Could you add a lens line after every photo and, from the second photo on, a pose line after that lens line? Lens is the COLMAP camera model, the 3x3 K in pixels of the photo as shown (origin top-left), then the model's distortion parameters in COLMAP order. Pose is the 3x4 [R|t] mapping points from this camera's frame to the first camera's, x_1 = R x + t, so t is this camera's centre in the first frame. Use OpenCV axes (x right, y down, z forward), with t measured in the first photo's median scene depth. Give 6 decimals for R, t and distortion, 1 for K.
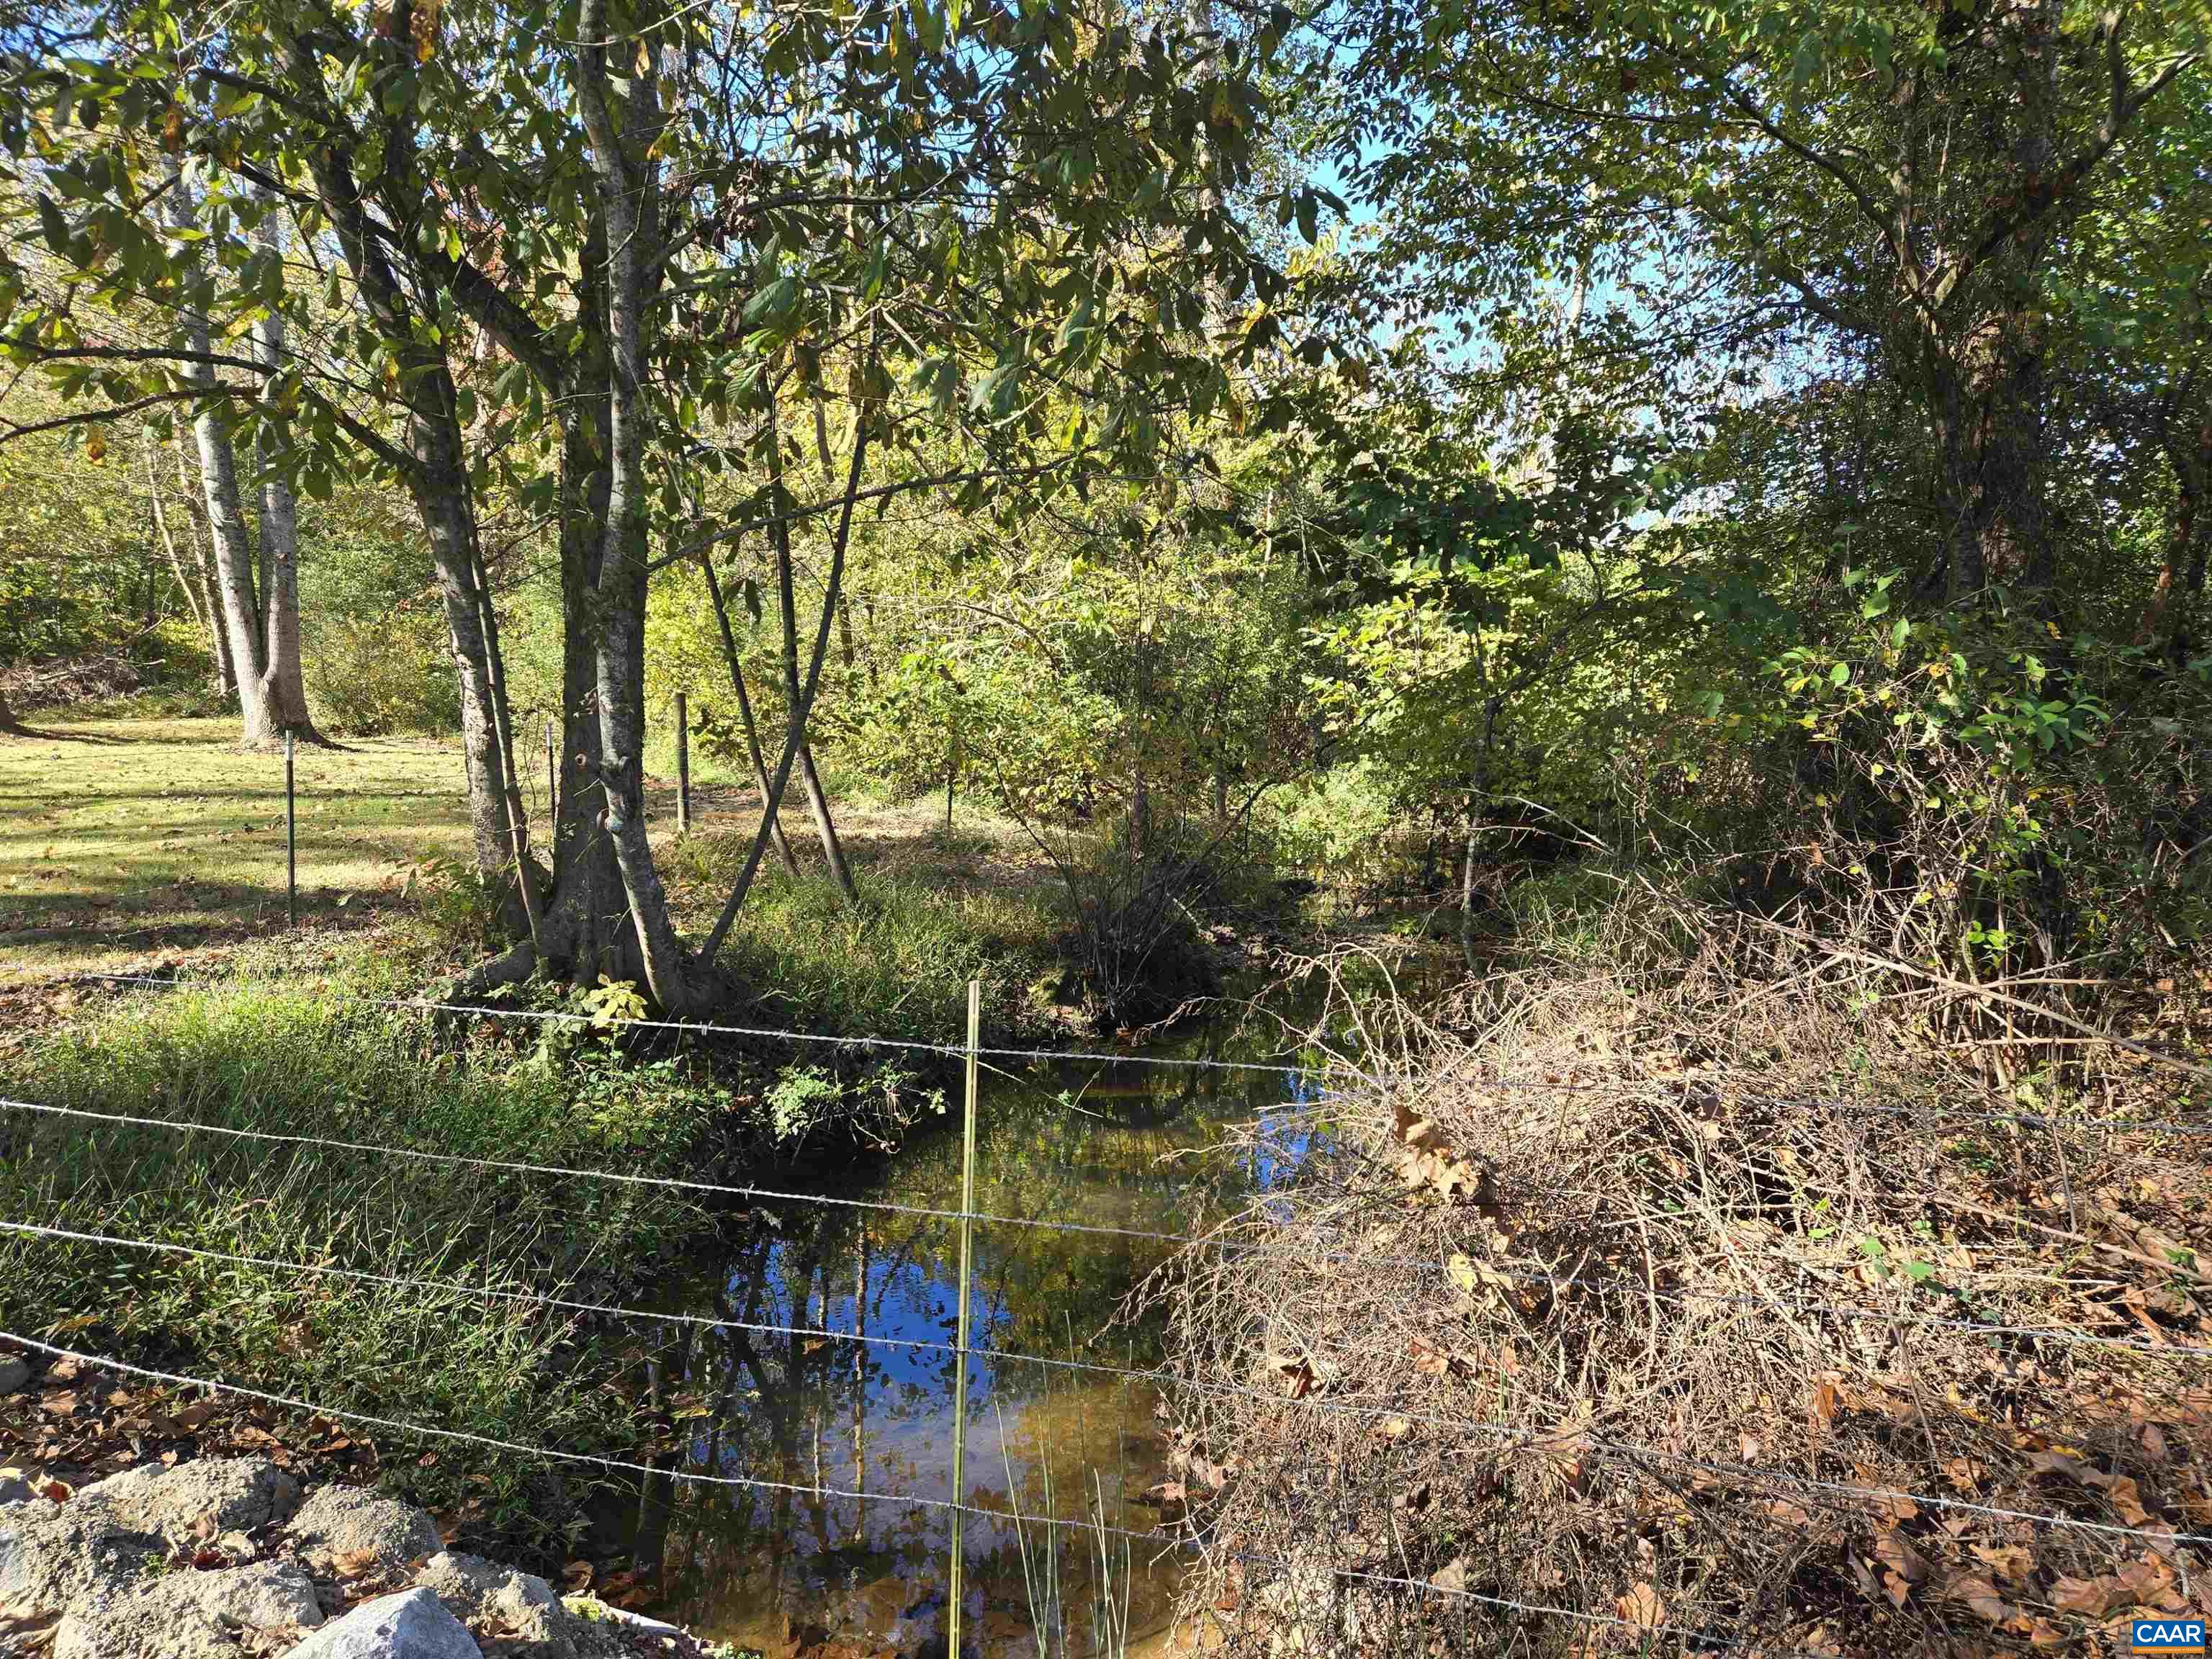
lens RADIAL K [[1499.5, 0, 1063.5], [0, 1499.5, 834.1], [0, 0, 1]] dist [0.086350, -0.077707]
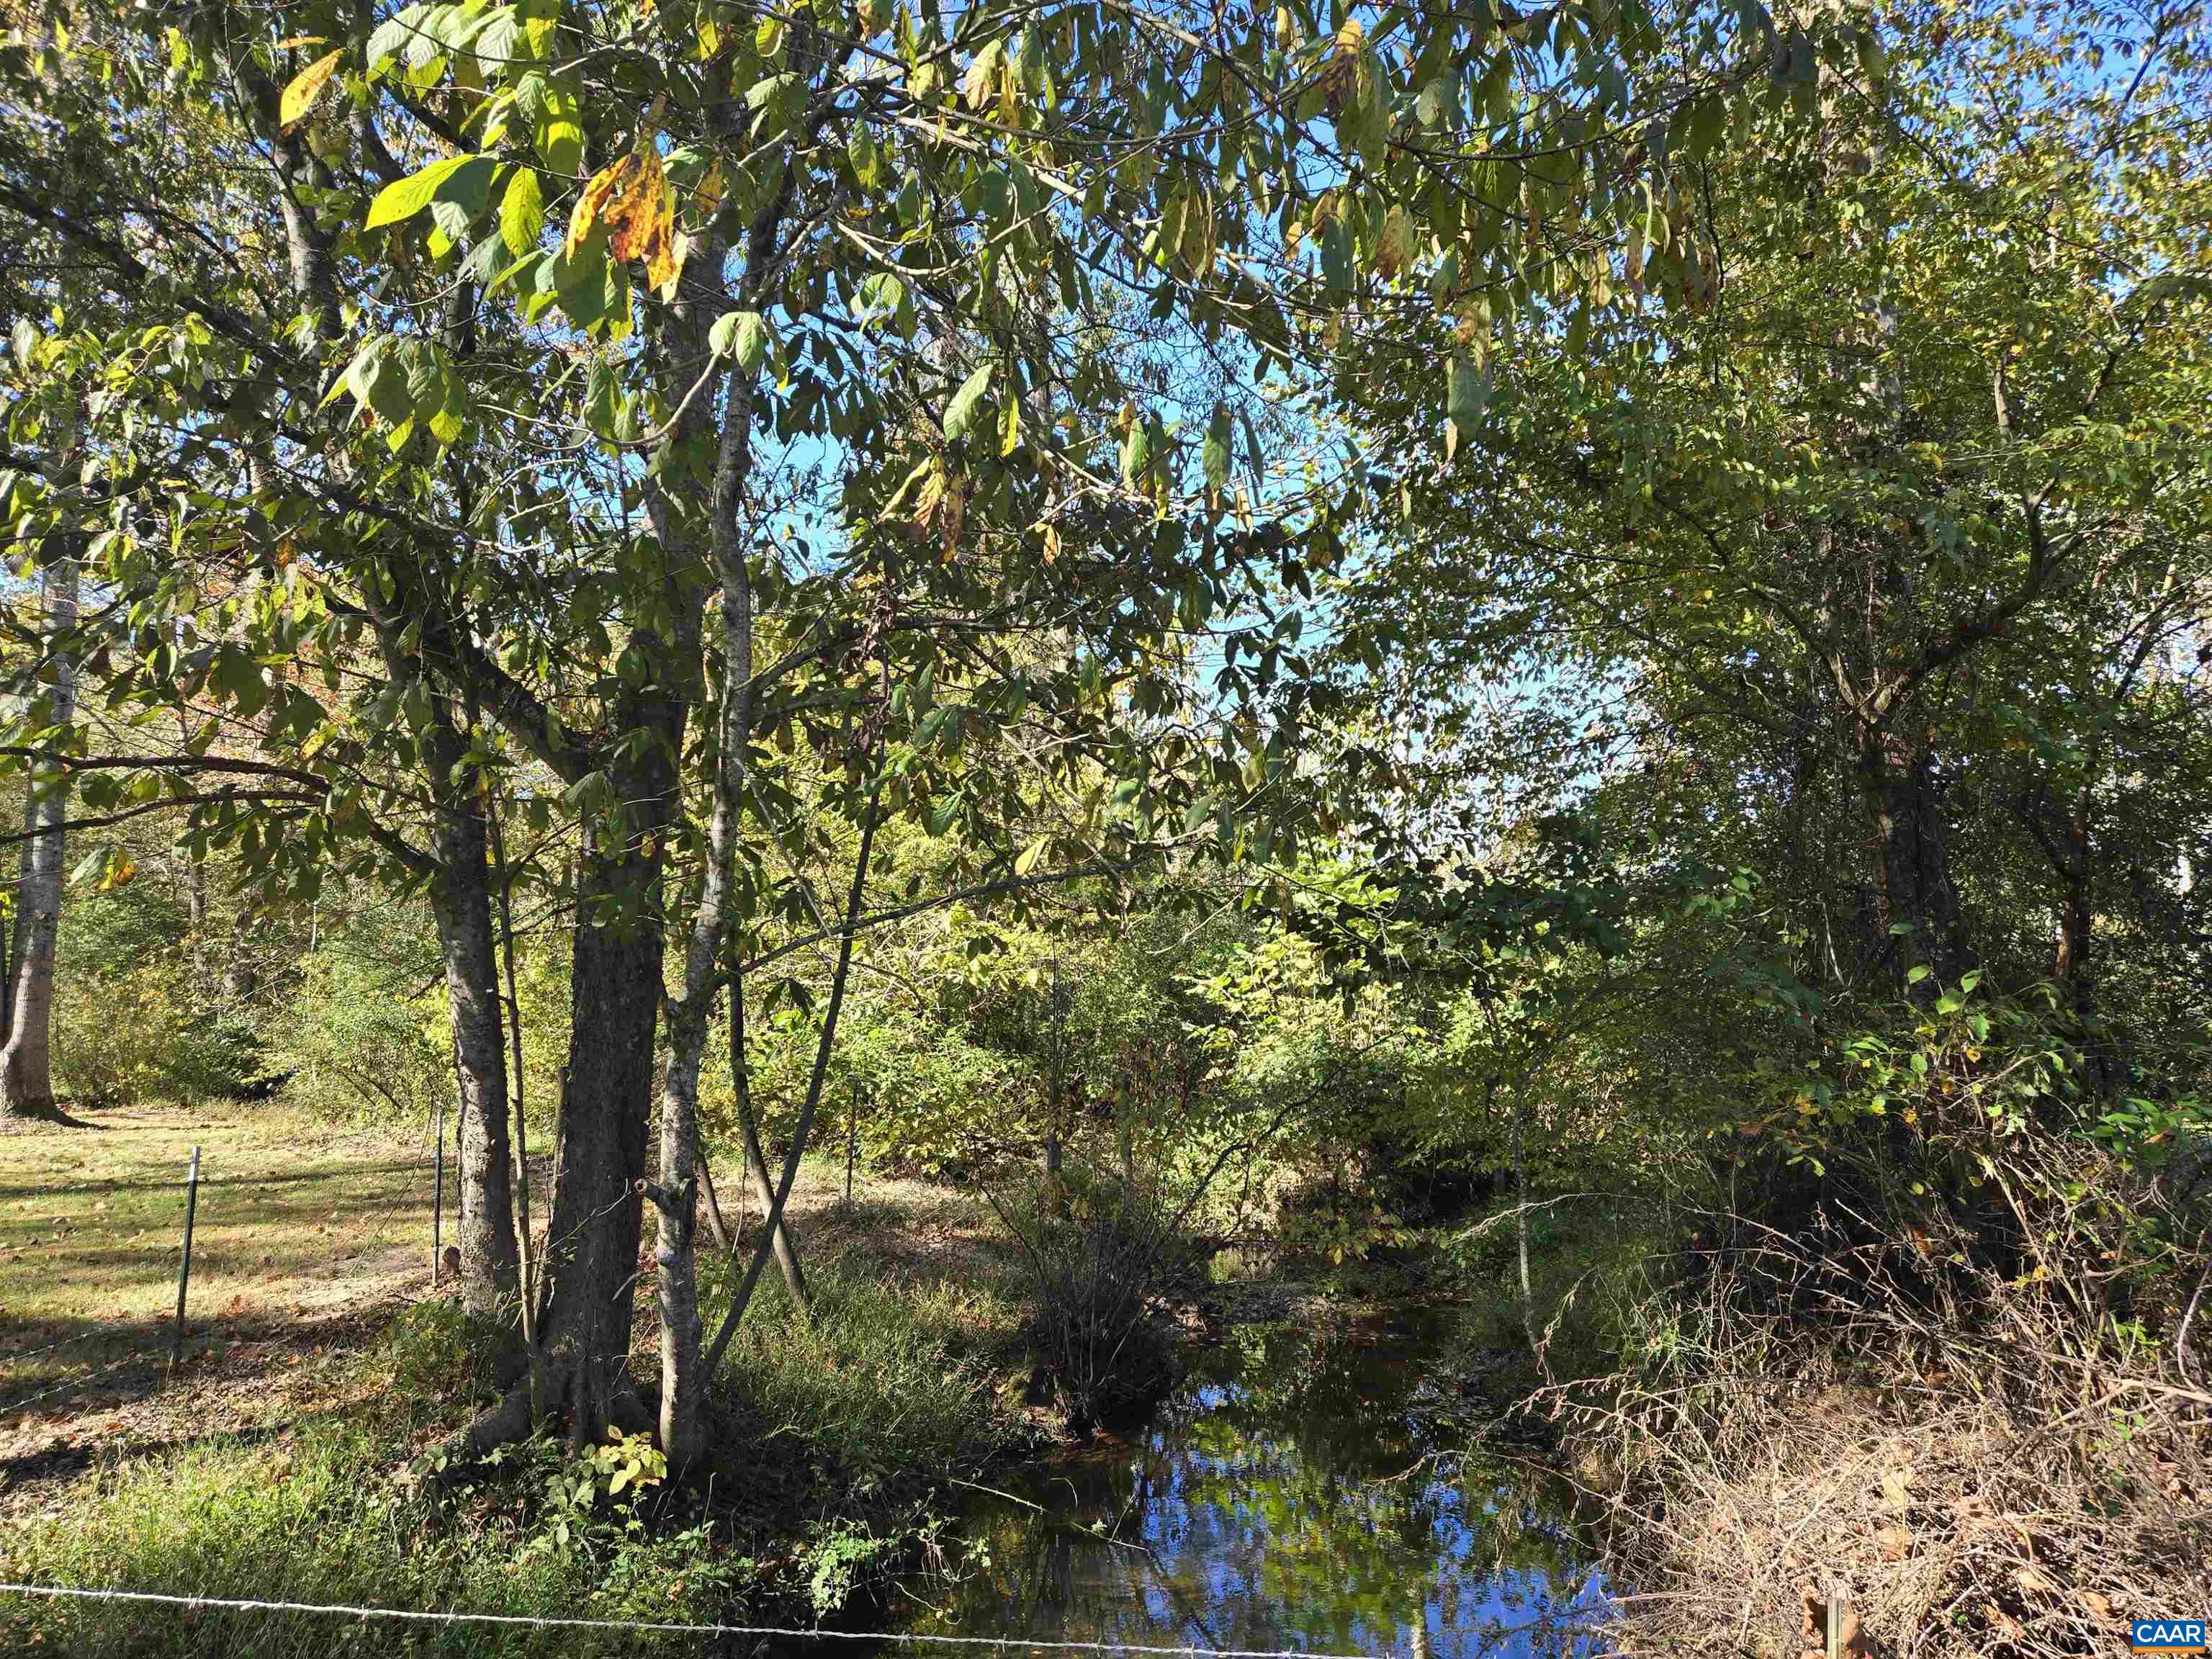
lens RADIAL K [[1499.5, 0, 1063.5], [0, 1499.5, 834.1], [0, 0, 1]] dist [0.086350, -0.077707]
pose [[0.988860, -0.007035, 0.148680, -0.145257], [0.038901, 0.976381, -0.212524, -0.037876], [-0.143673, 0.215941, 0.965778, 0.022700]]
